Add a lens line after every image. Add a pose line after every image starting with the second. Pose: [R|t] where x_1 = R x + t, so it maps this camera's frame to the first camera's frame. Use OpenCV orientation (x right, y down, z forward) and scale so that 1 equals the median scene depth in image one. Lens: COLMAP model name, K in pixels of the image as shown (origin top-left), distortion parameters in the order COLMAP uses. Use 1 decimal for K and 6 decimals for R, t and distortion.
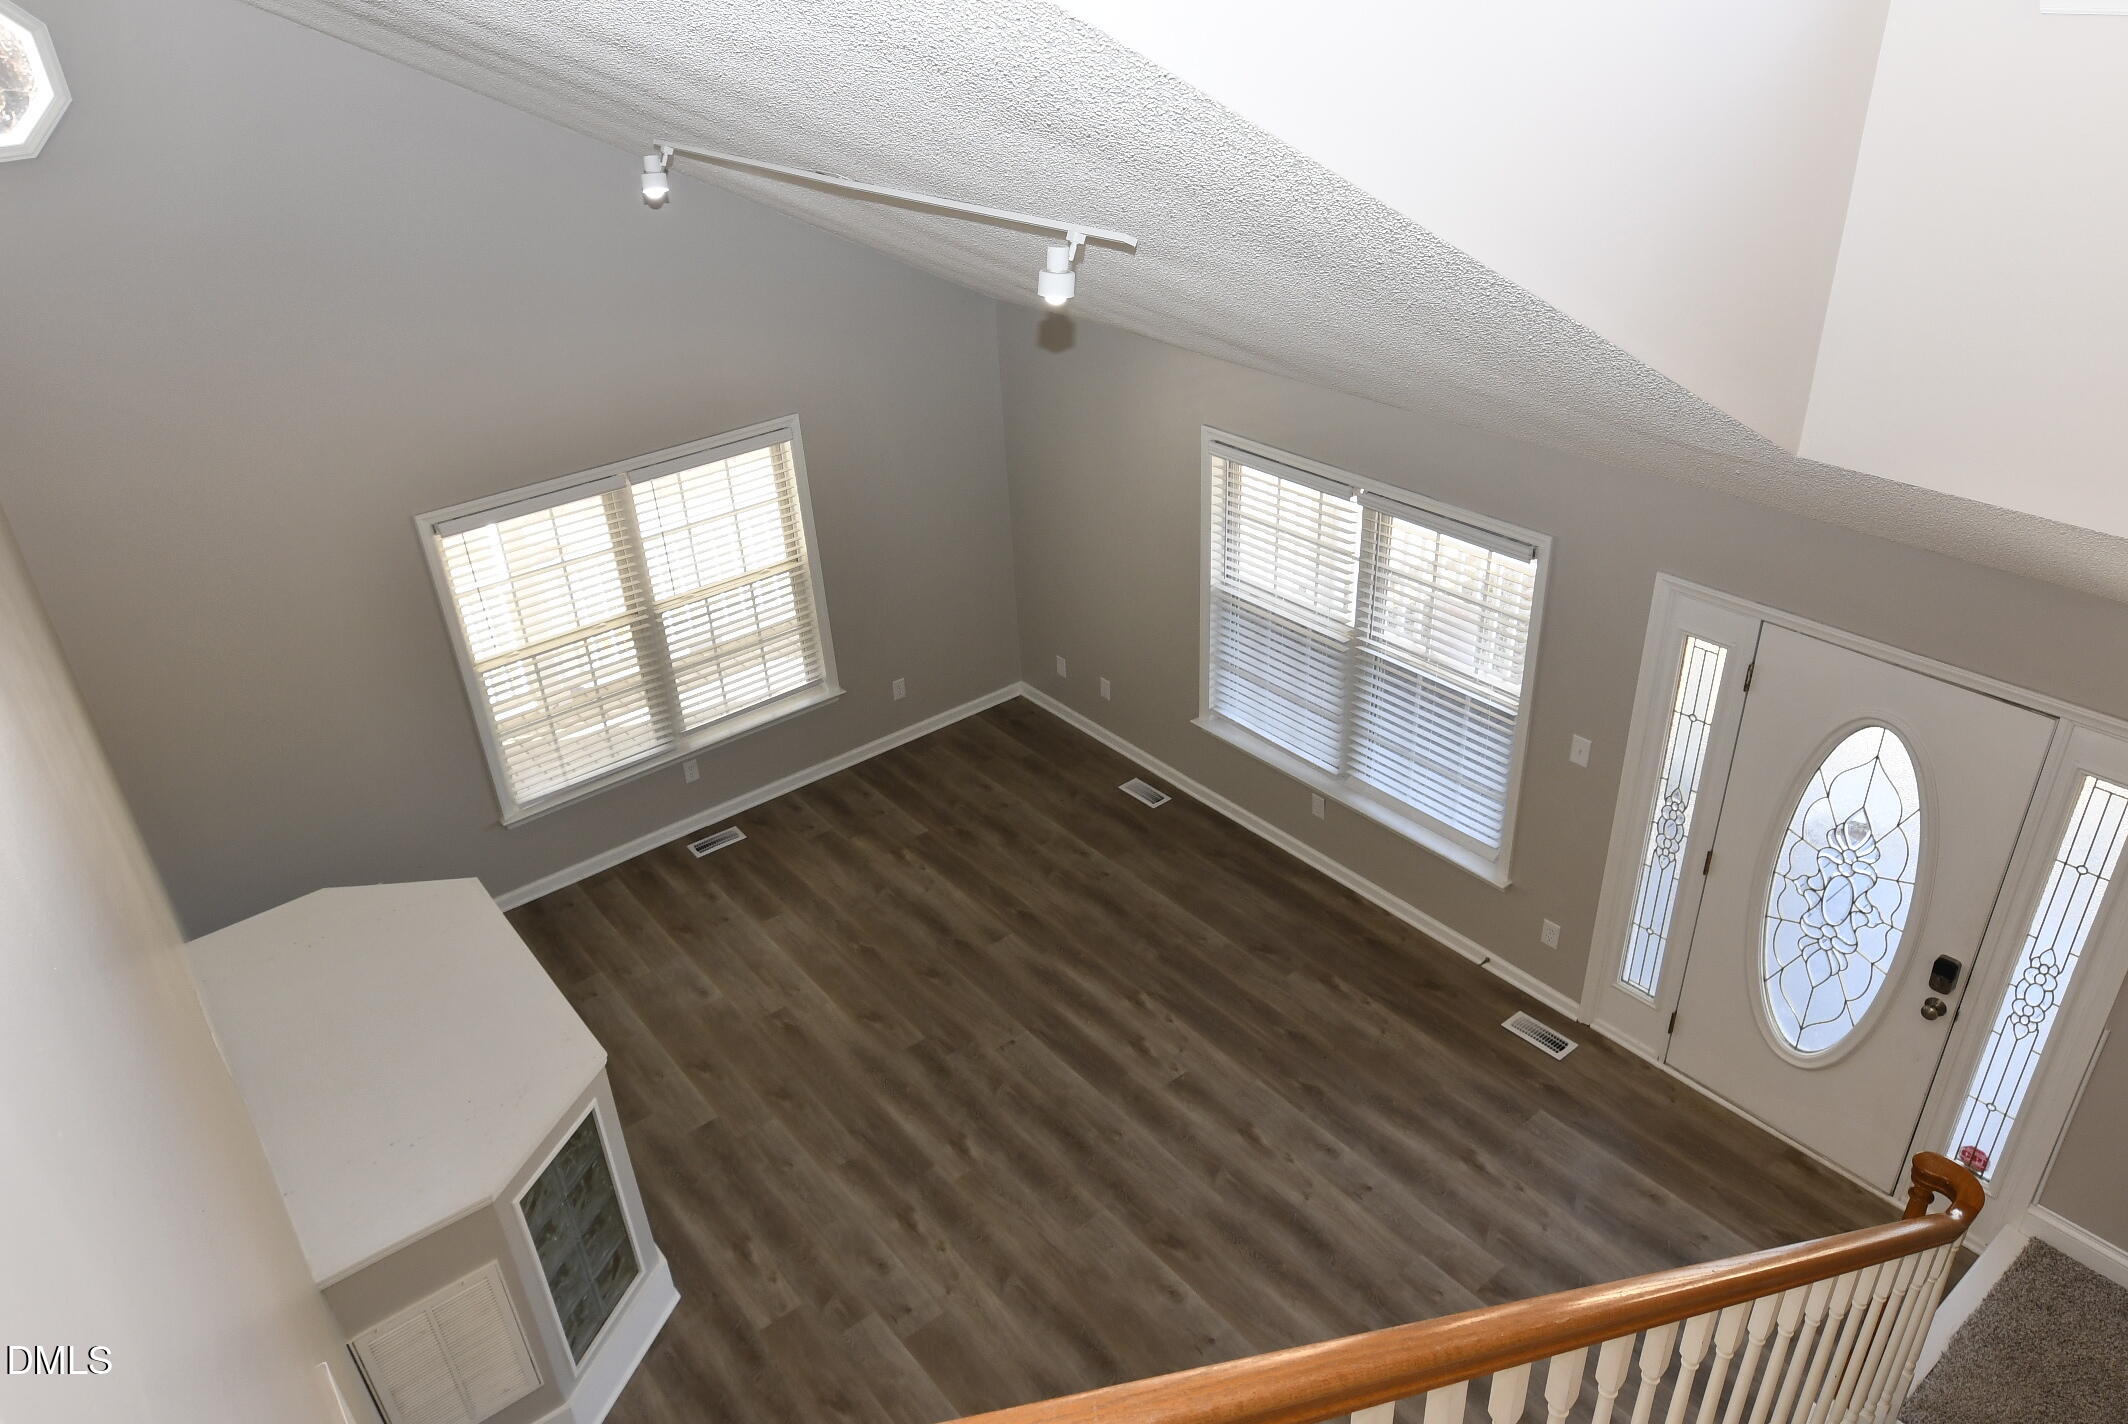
lens RADIAL K [[1406.5, 0, 1066.1], [0, 1406.5, 717.3], [0, 0, 1]] dist [-0.002324, -0.008372]
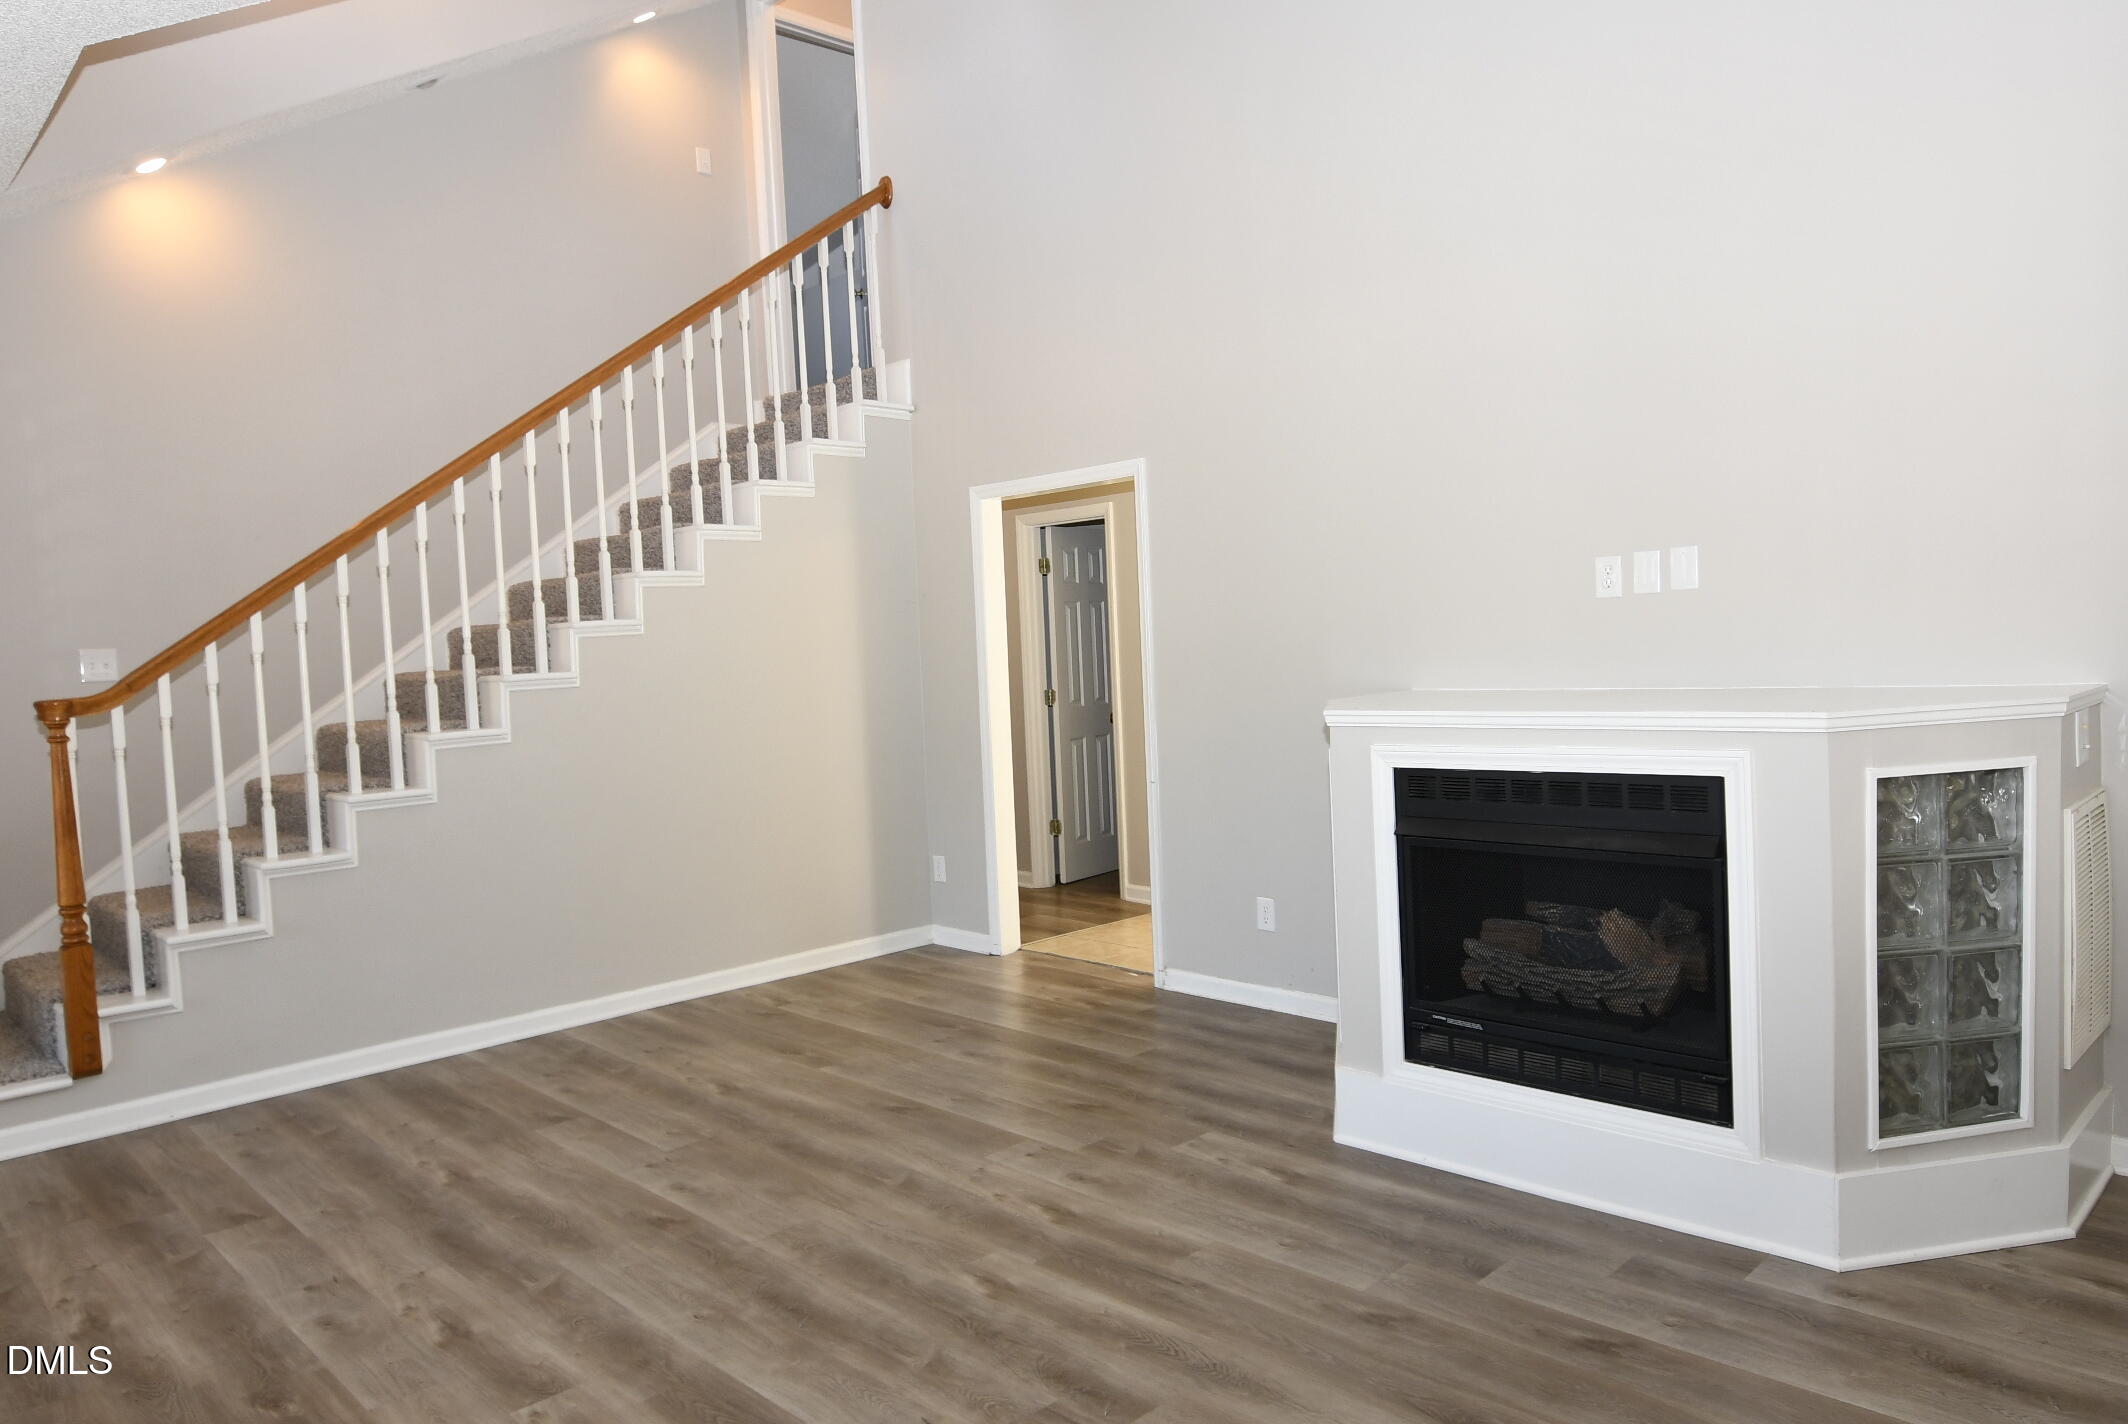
lens RADIAL K [[1406.5, 0, 1045.2], [0, 1406.5, 715.9], [0, 0, 1]] dist [-0.002324, -0.008372]
pose [[-0.991971, 0.098067, -0.079848, -0.074083], [0.038558, 0.835867, 0.547576, -0.186109], [0.120441, 0.540101, -0.832937, 1.363274]]
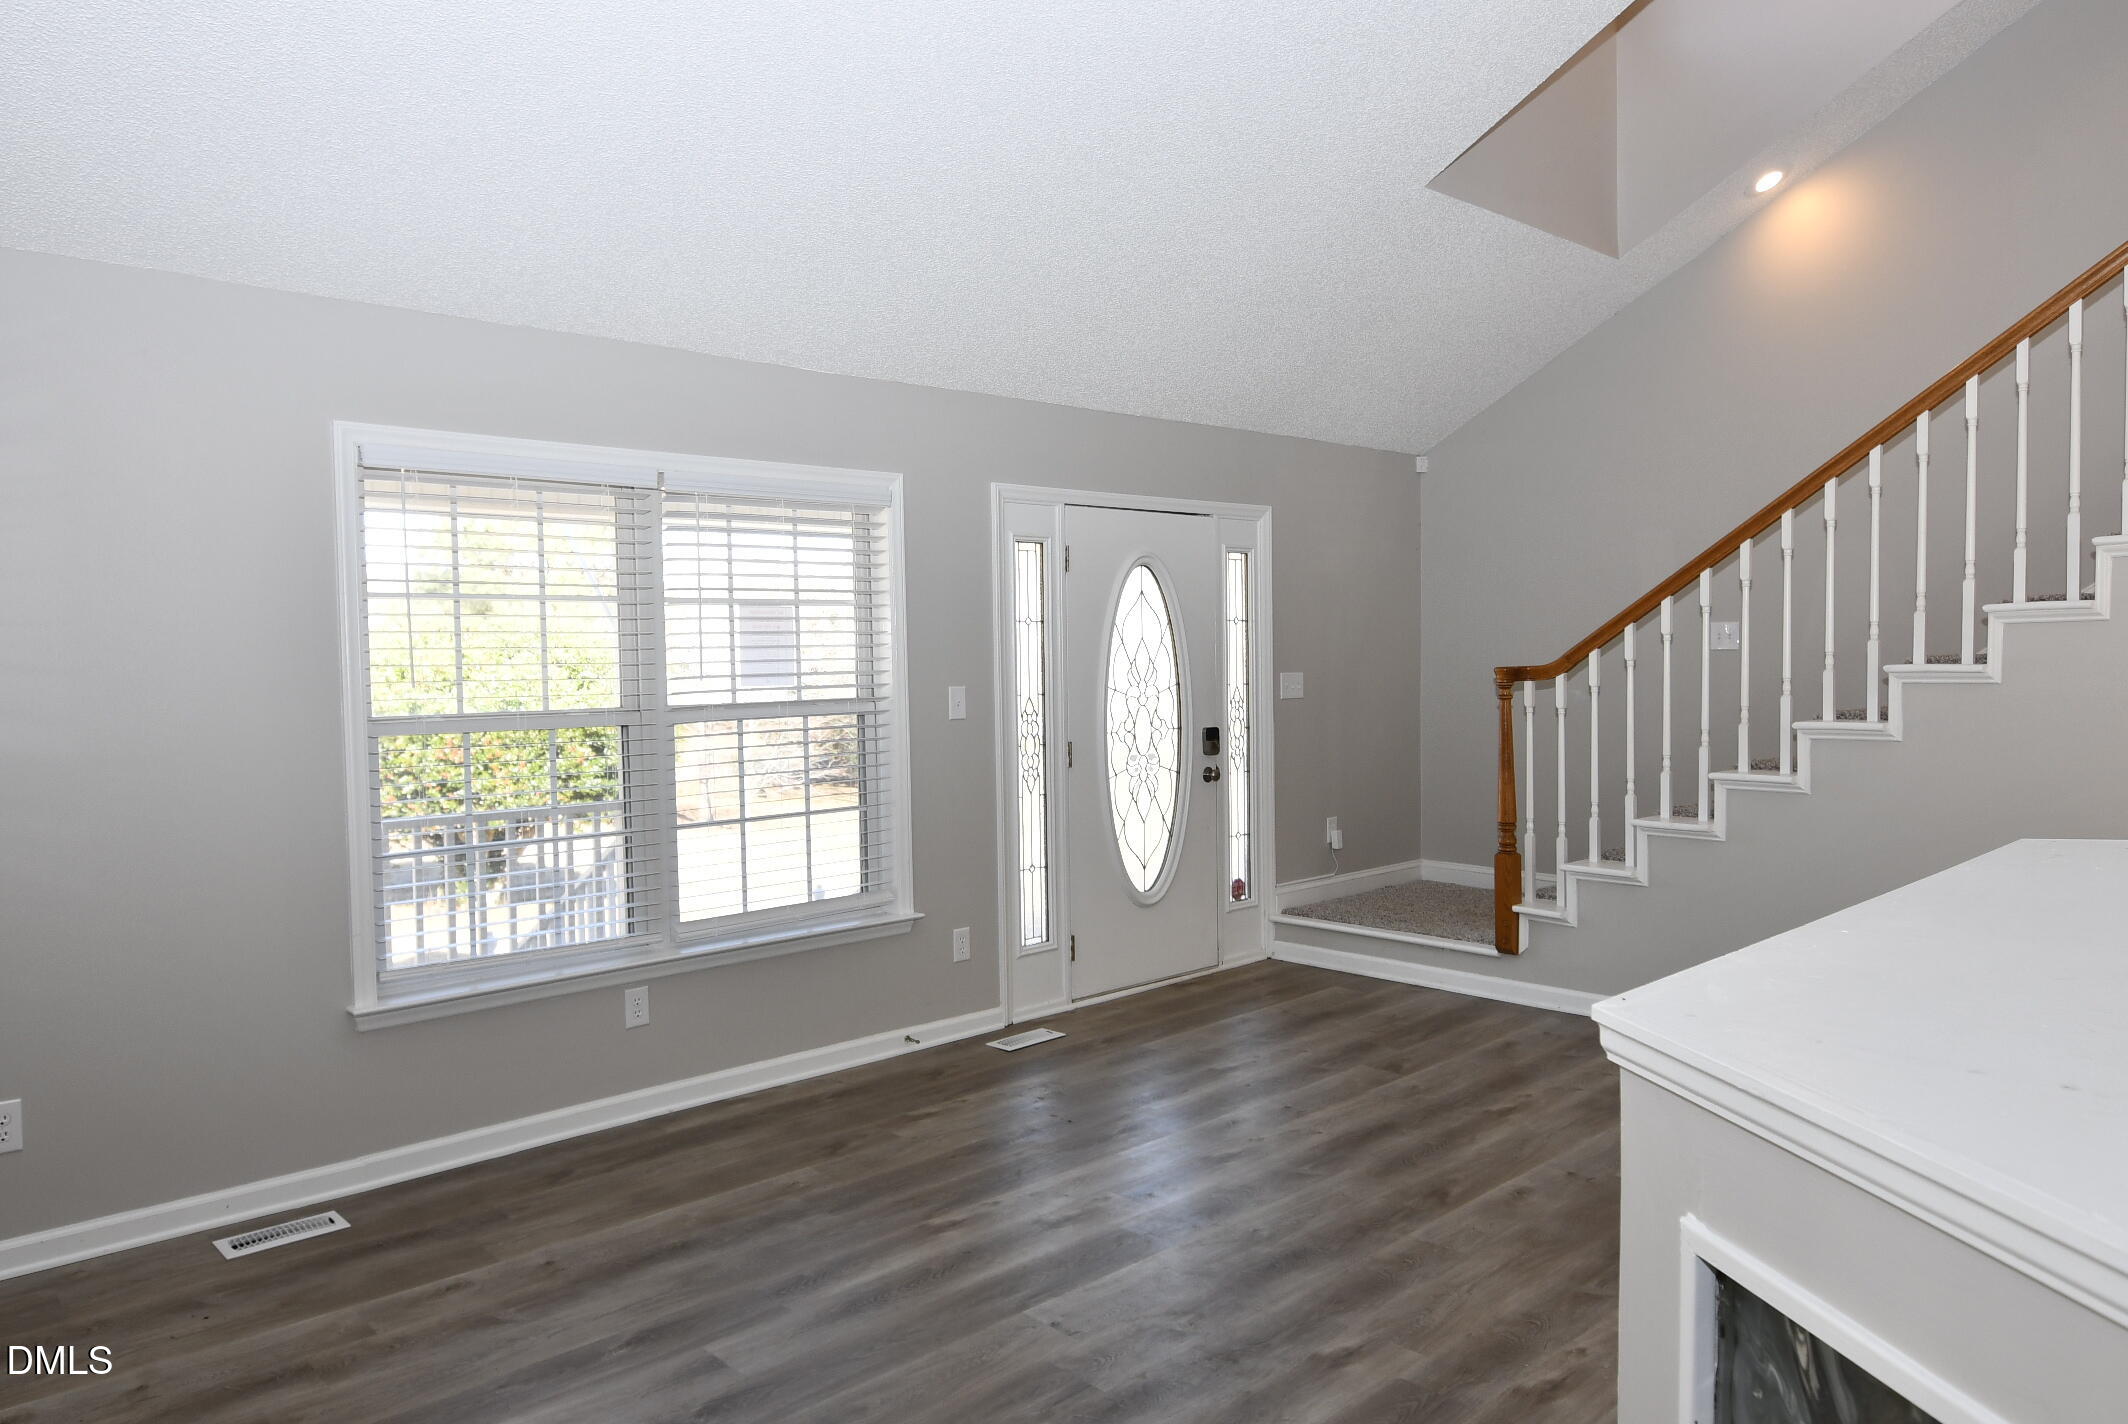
lens RADIAL K [[1406.5, 0, 1050.2], [0, 1406.5, 720.9], [0, 0, 1]] dist [-0.002324, -0.008372]
pose [[-0.075617, -0.000802, 0.997137, -0.591546], [0.515679, 0.855857, 0.039795, 0.029766], [-0.853438, 0.517212, -0.064304, 1.019842]]
